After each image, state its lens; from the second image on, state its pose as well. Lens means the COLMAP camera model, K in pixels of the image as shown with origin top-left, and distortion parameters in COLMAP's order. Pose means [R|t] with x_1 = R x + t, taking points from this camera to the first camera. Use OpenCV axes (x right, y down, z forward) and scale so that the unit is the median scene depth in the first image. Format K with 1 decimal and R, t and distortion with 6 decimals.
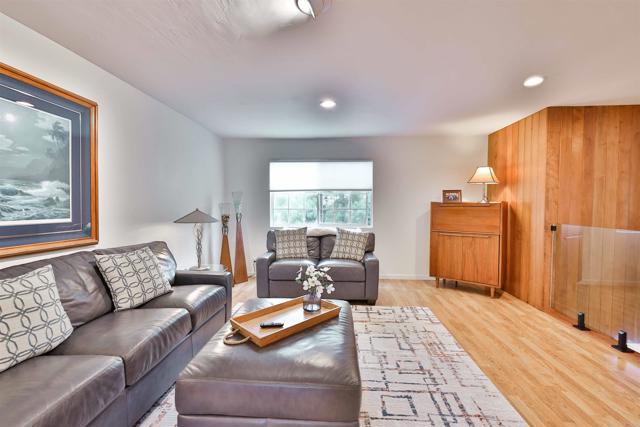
lens RADIAL K [[275.3, 0, 322.9], [0, 275.3, 212.7], [0, 0, 1]] dist [-0.000009, 0.000285]
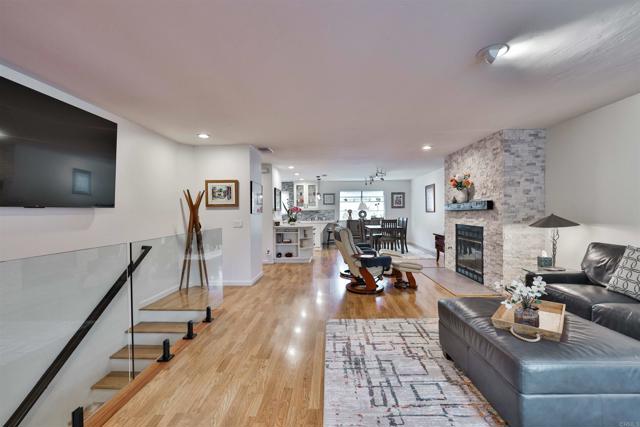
lens RADIAL K [[275.3, 0, 321.9], [0, 275.3, 214.0], [0, 0, 1]] dist [-0.000009, 0.000285]
pose [[-0.999537, 0.008304, -0.029258, 0.410573], [0.007096, 0.999128, 0.041150, -0.035745], [0.029574, 0.040924, -0.998725, 1.167557]]
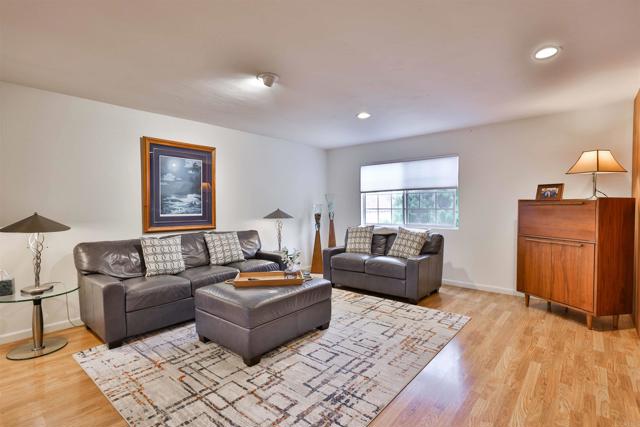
lens RADIAL K [[311.9, 0, 322.8], [0, 311.9, 214.2], [0, 0, 1]] dist [-0.003014, -0.000203]
pose [[0.797636, 0.008446, -0.603080, 0.666002], [-0.007975, 0.999962, 0.003457, 0.006977], [0.603086, 0.002052, 0.797673, -0.117534]]
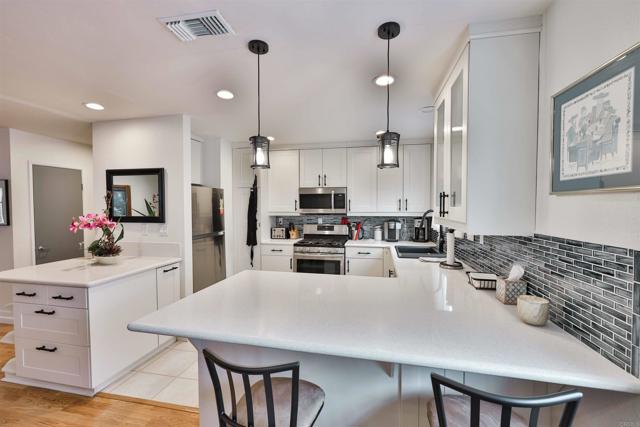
lens RADIAL K [[275.3, 0, 320.7], [0, 275.3, 212.8], [0, 0, 1]] dist [-0.000009, 0.000285]
pose [[0.132596, -0.029309, 0.990737, -0.191546], [0.034334, 0.999099, 0.024962, -0.002506], [-0.990575, 0.030706, 0.133483, -2.130955]]
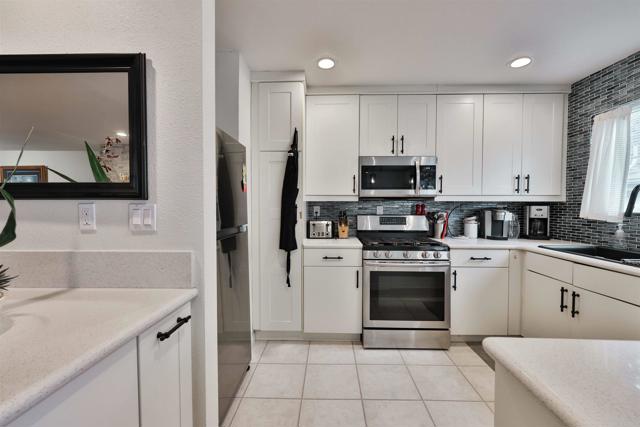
lens RADIAL K [[275.3, 0, 324.0], [0, 275.3, 213.4], [0, 0, 1]] dist [-0.000009, 0.000285]
pose [[-0.046584, -0.032105, 0.998398, 0.331784], [0.028495, 0.999034, 0.033455, 0.053643], [-0.998508, 0.030008, -0.045624, -1.661301]]
